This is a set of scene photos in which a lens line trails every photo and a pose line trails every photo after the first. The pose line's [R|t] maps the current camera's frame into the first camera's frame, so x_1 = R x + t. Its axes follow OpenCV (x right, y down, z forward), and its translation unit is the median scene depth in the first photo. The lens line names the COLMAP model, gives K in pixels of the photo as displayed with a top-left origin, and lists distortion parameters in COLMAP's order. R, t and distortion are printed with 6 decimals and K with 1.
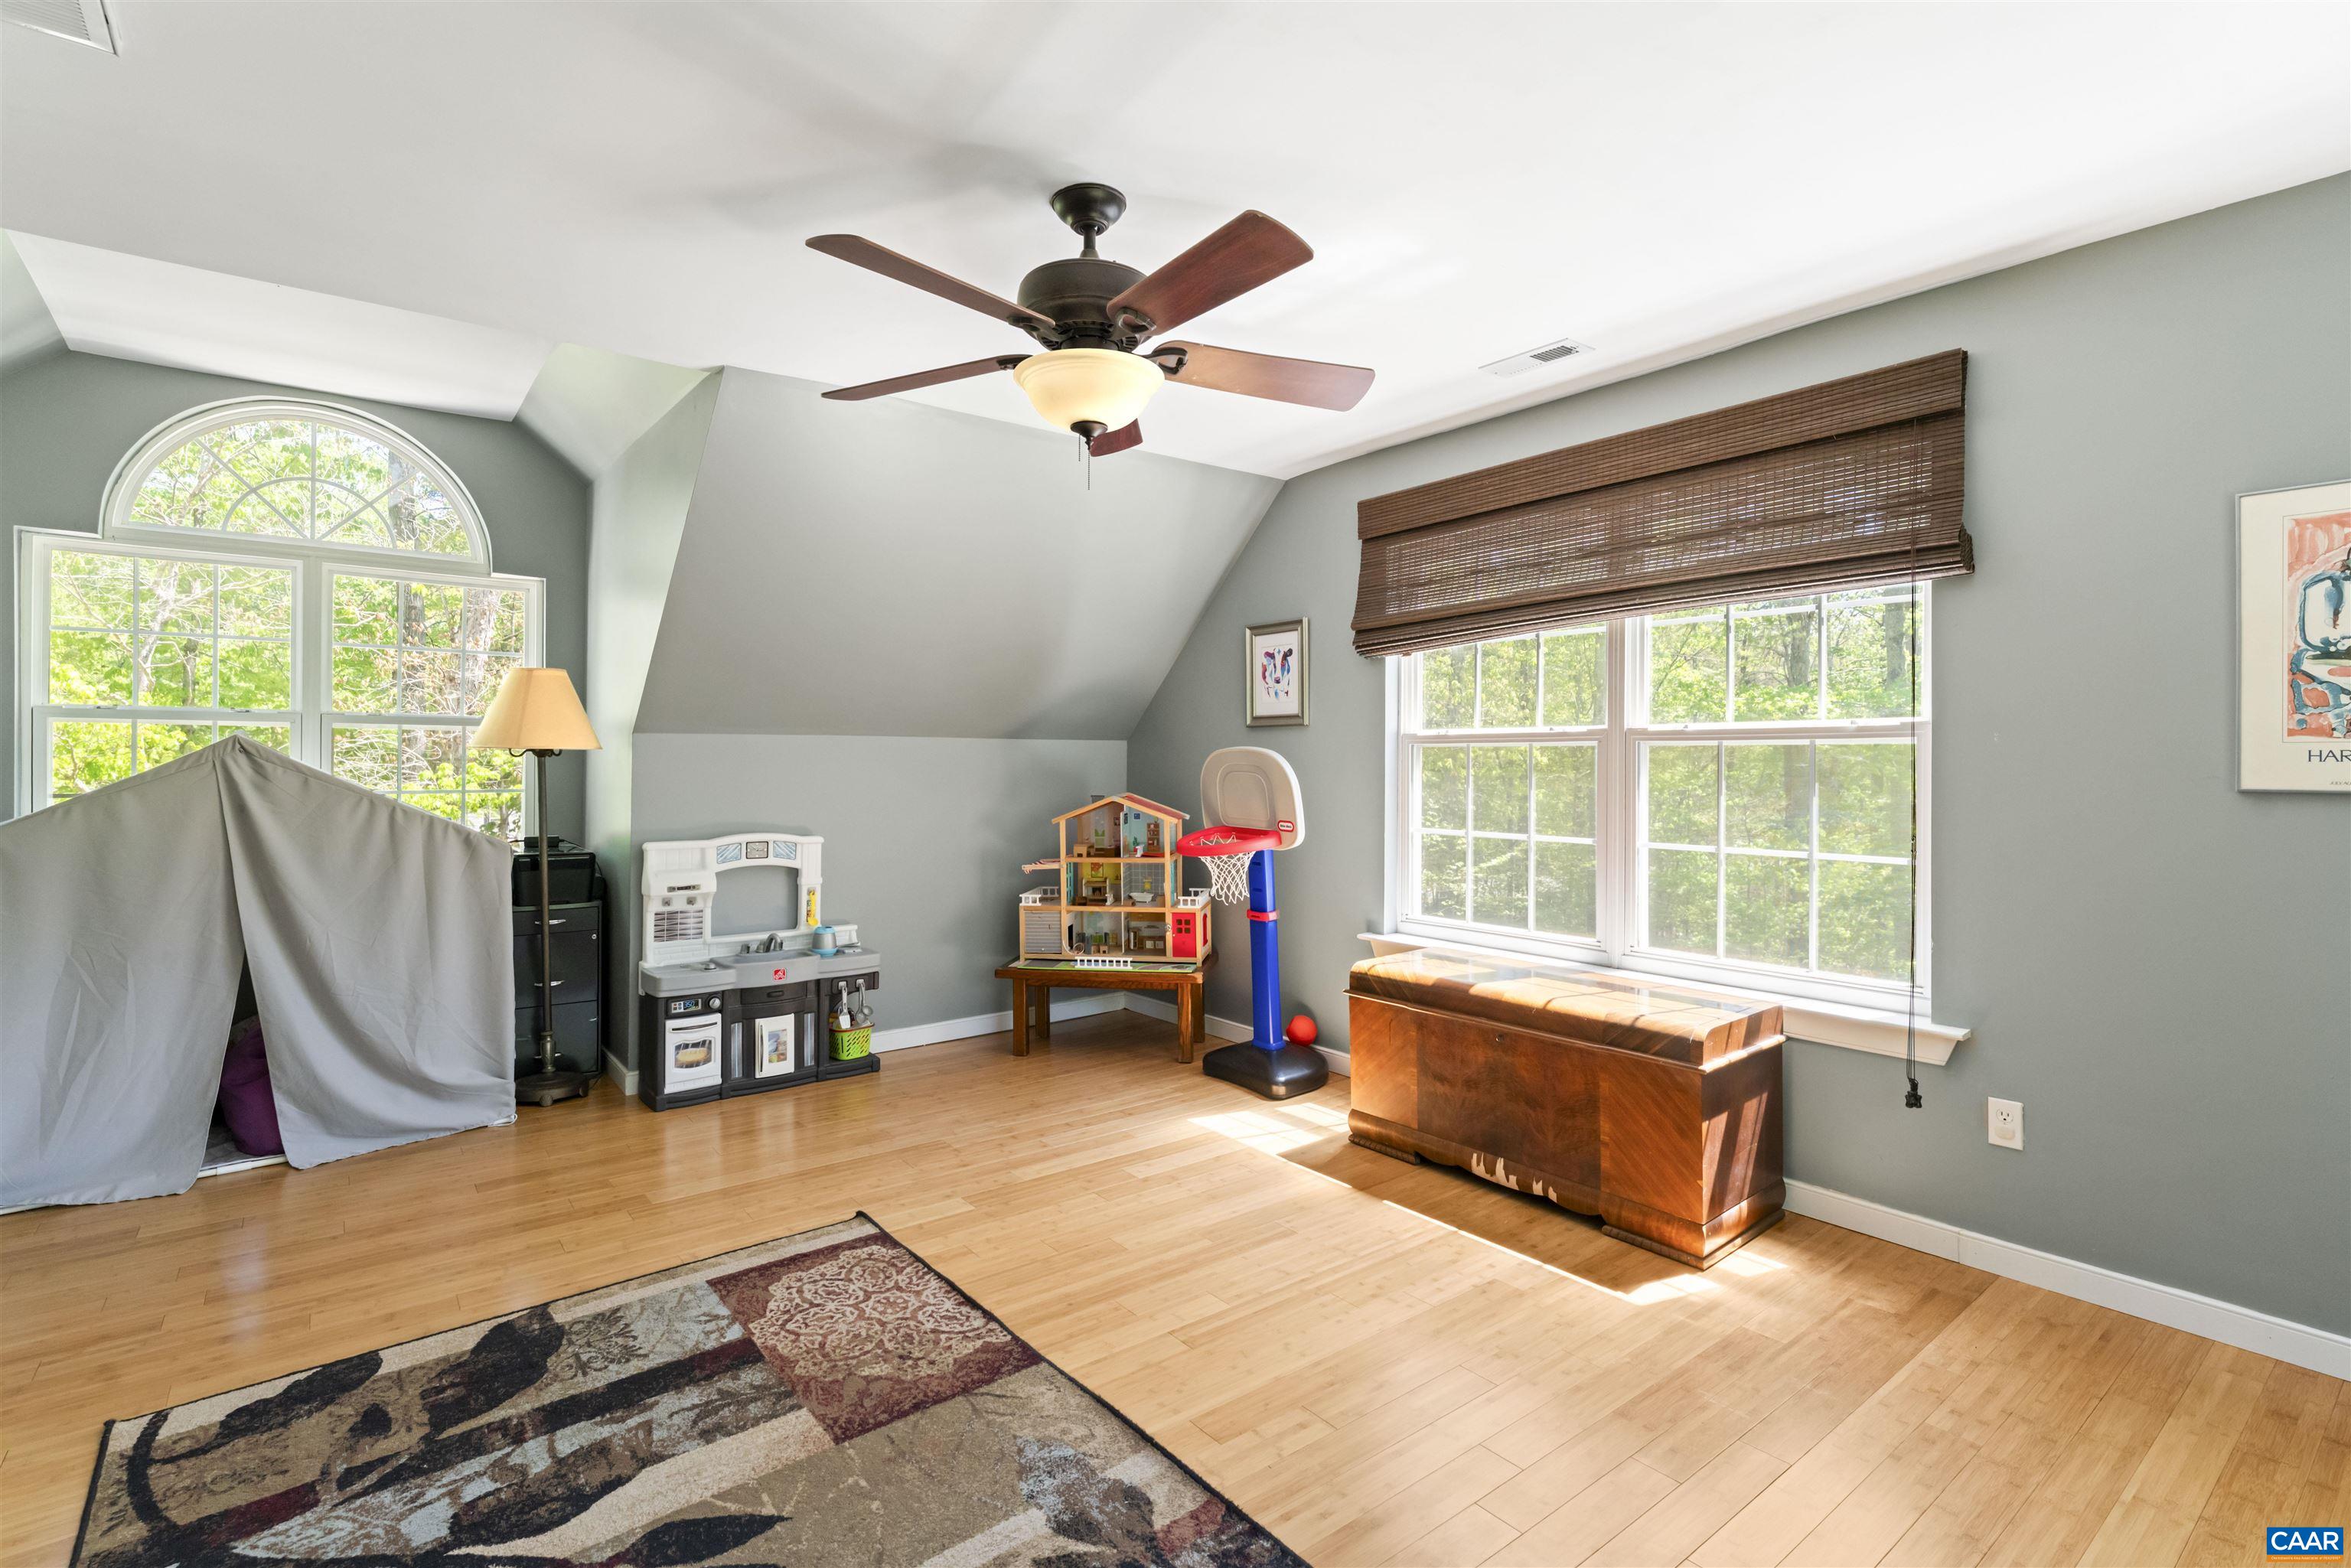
lens RADIAL K [[1098.3, 0, 1173.6], [0, 1098.3, 768.9], [0, 0, 1]] dist [-0.000601, -0.001598]
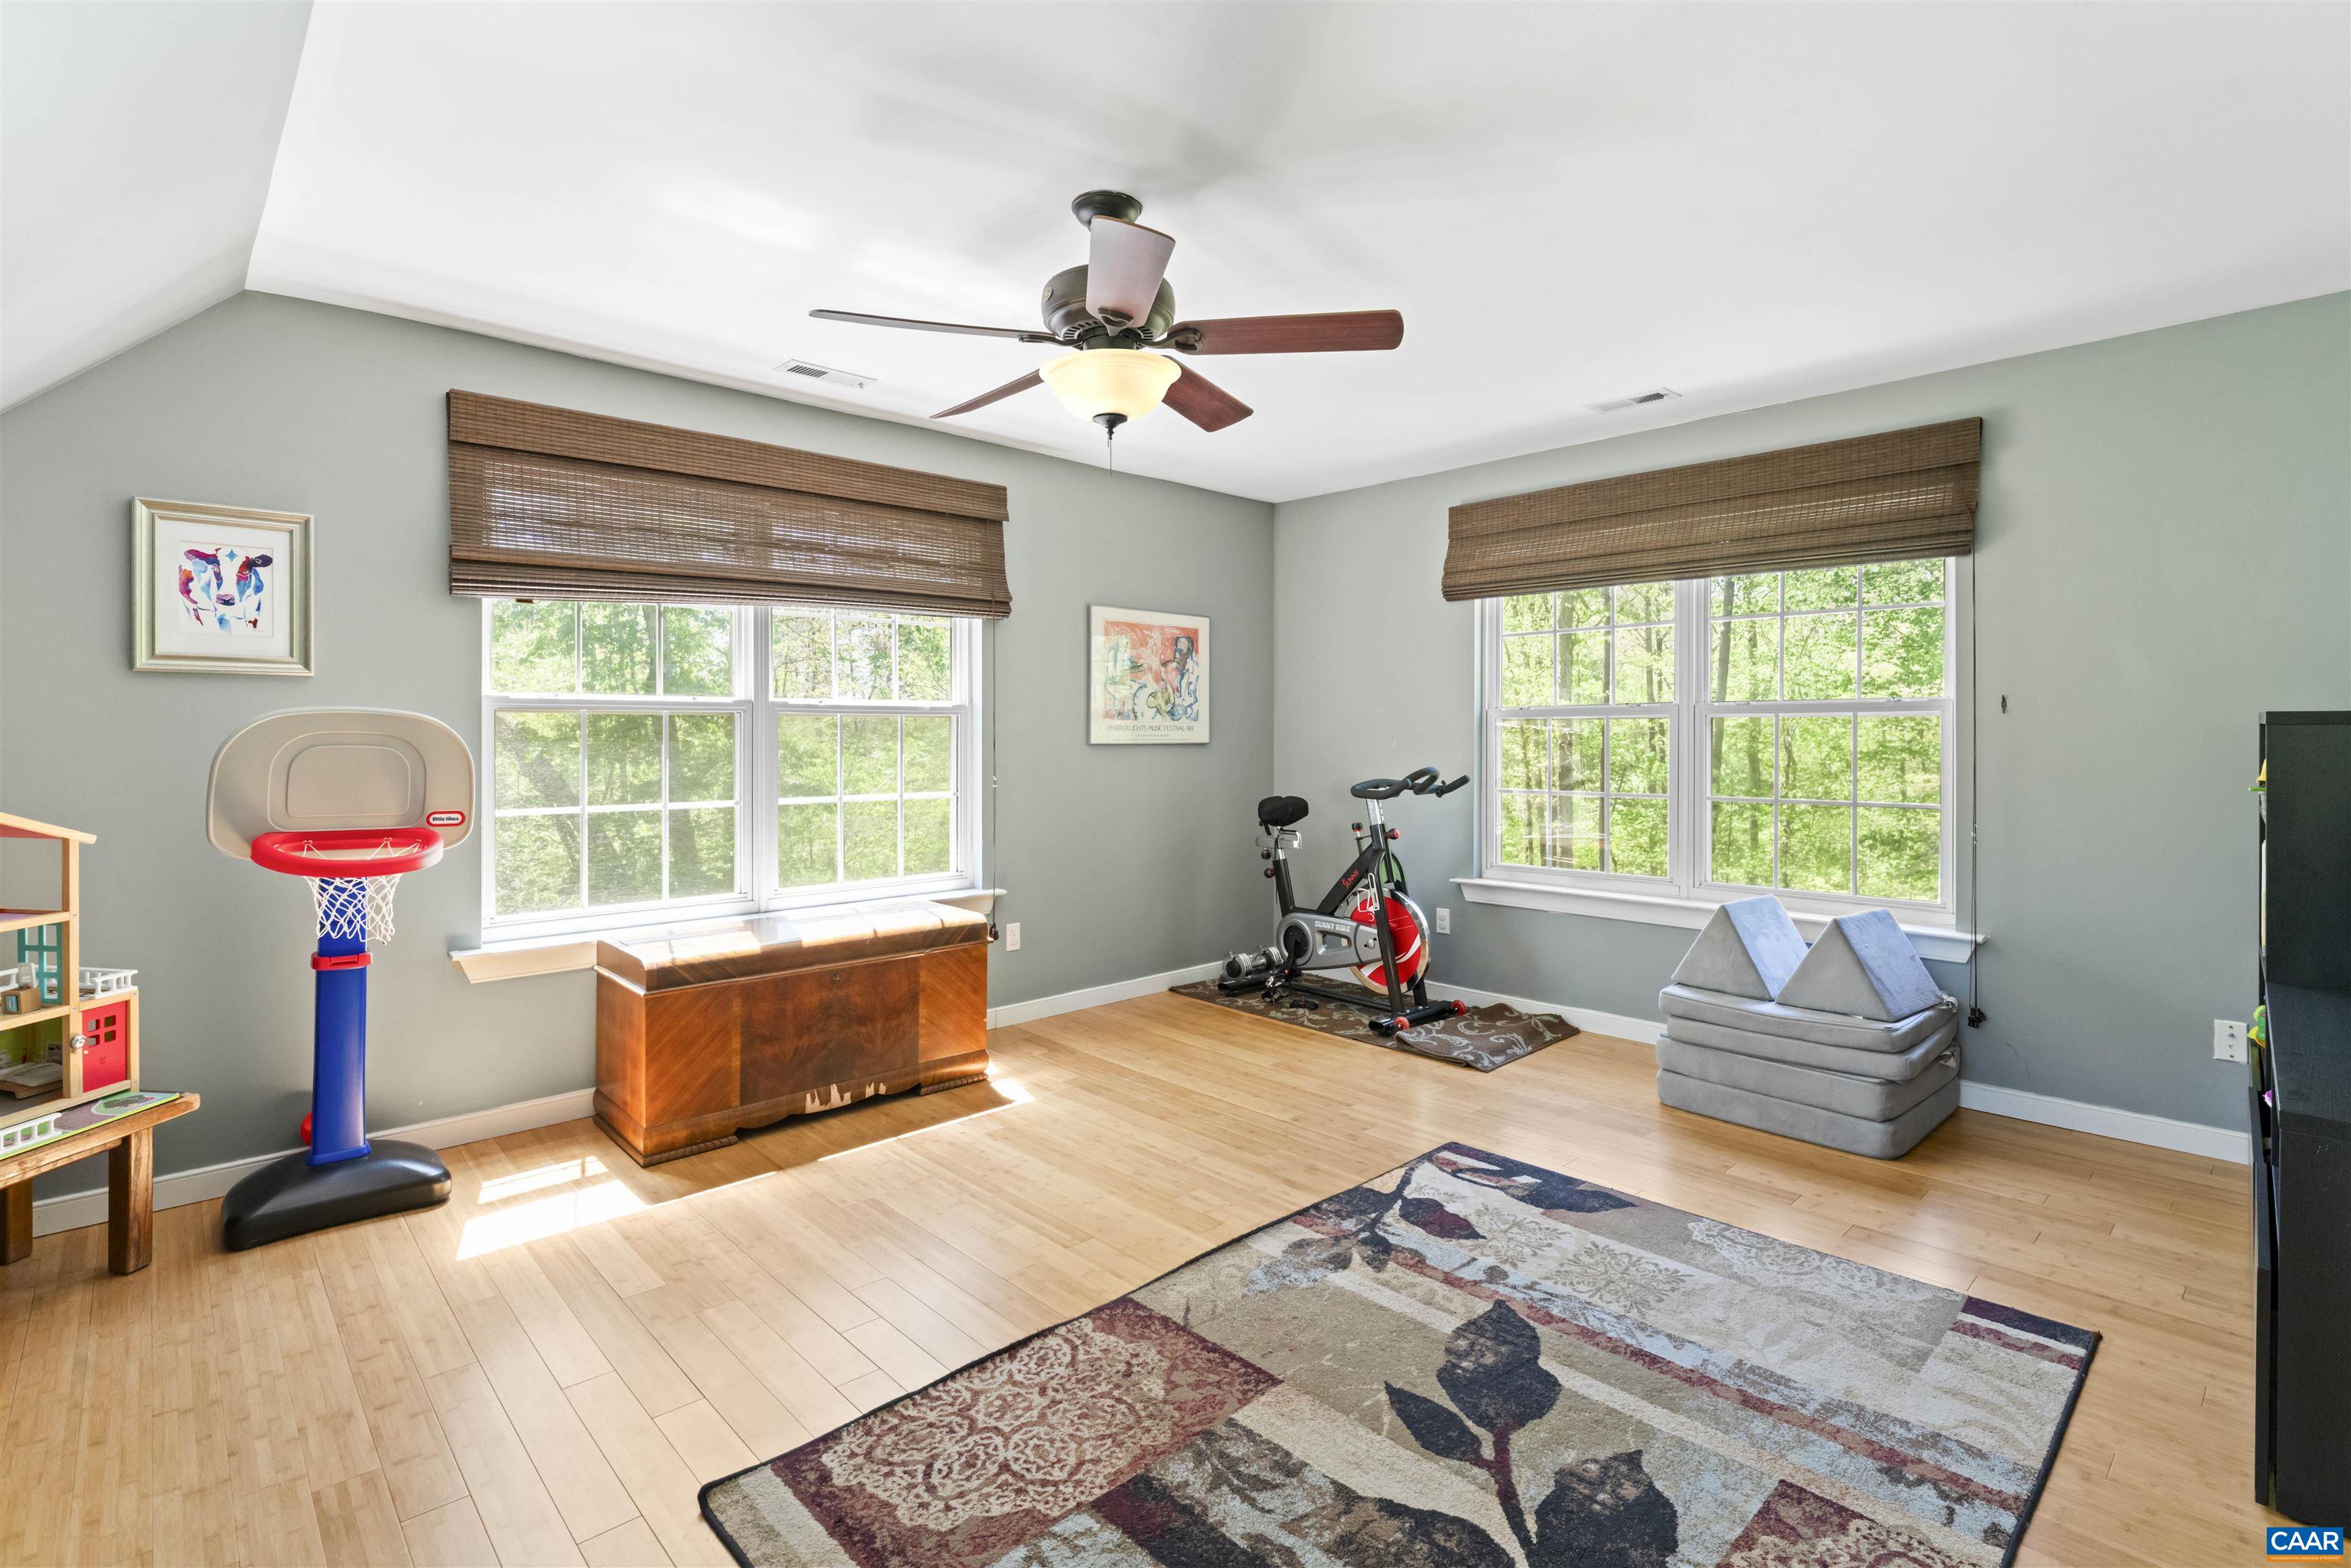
lens RADIAL K [[1098.3, 0, 1169.5], [0, 1098.3, 738.5], [0, 0, 1]] dist [-0.000601, -0.001598]
pose [[-0.083617, -0.006316, 0.996478, -0.991283], [0.007501, 0.999948, 0.006967, -0.003256], [-0.996470, 0.008057, -0.083565, 0.883443]]
